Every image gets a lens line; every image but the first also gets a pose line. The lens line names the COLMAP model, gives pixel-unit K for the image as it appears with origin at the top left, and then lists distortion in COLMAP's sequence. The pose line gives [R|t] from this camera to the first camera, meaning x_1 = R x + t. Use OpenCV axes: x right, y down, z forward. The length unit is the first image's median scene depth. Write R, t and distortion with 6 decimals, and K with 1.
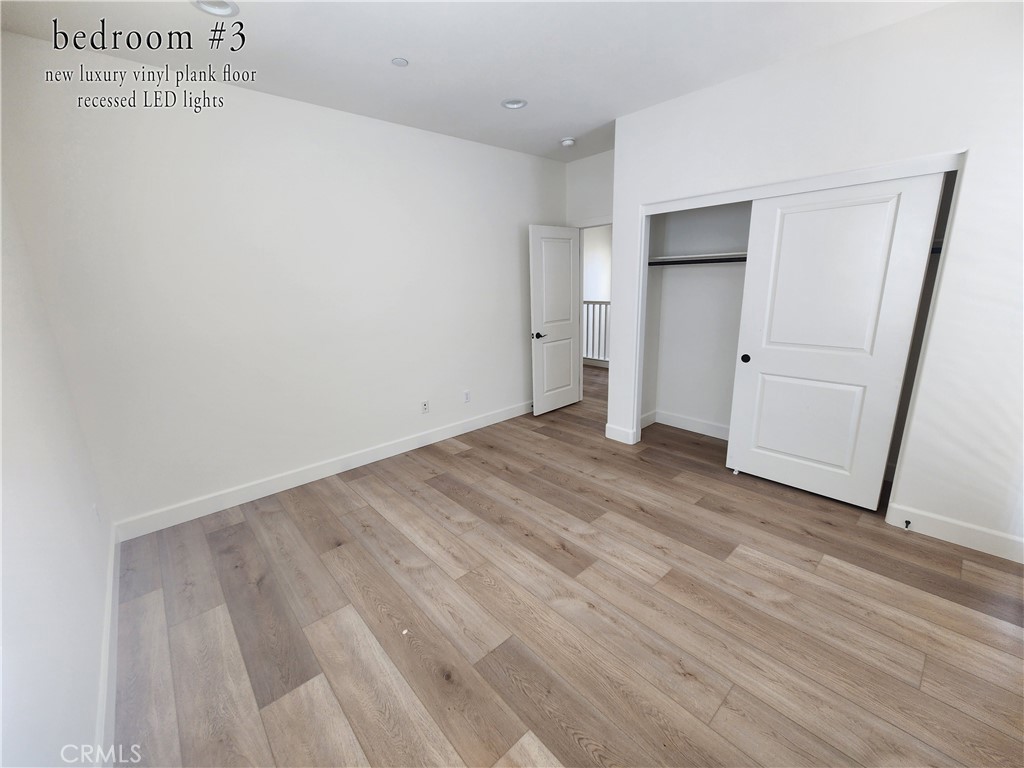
lens RADIAL K [[418.0, 0, 512.9], [0, 418.0, 385.7], [0, 0, 1]] dist [0.003604, -0.002688]
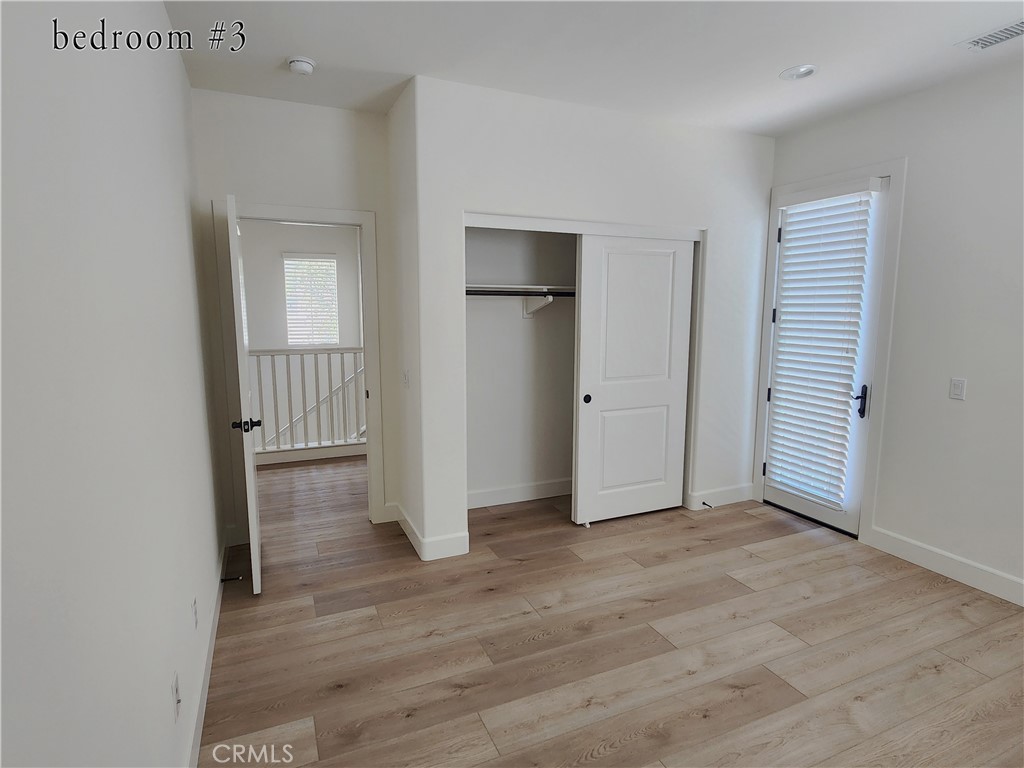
lens RADIAL K [[548.6, 0, 512.0], [0, 548.6, 384.0], [0, 0, 1]] dist [-0.000198, -0.001502]
pose [[0.308015, -0.102295, 0.945866, -0.705435], [0.222592, 0.974357, 0.032891, -0.192145], [-0.924975, 0.200411, 0.322887, 0.831081]]
